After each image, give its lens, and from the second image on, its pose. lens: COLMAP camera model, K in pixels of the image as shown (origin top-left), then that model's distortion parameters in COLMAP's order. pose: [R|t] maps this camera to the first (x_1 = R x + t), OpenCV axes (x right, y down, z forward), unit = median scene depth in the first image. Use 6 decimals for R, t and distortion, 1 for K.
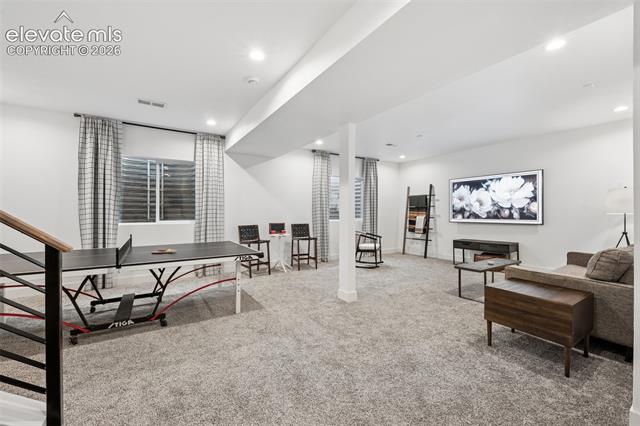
lens RADIAL K [[261.6, 0, 318.5], [0, 261.6, 216.5], [0, 0, 1]] dist [-0.001411, 0.000124]
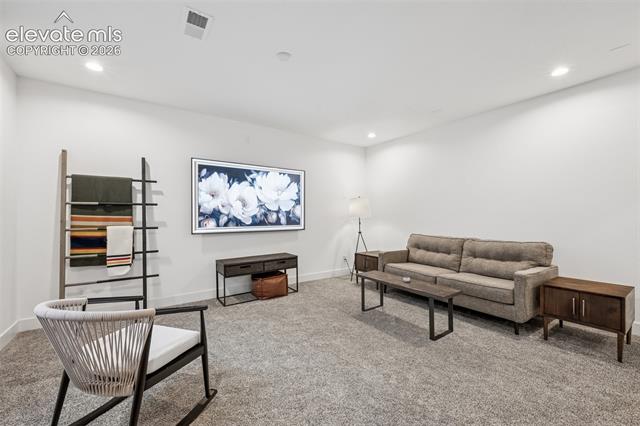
lens RADIAL K [[261.6, 0, 318.5], [0, 261.6, 216.5], [0, 0, 1]] dist [-0.001411, 0.000124]
pose [[-0.046947, 0.000743, 0.998897, -0.074484], [0.019072, 0.999818, 0.000153, -0.013132], [-0.998715, 0.019058, -0.046952, 0.862458]]
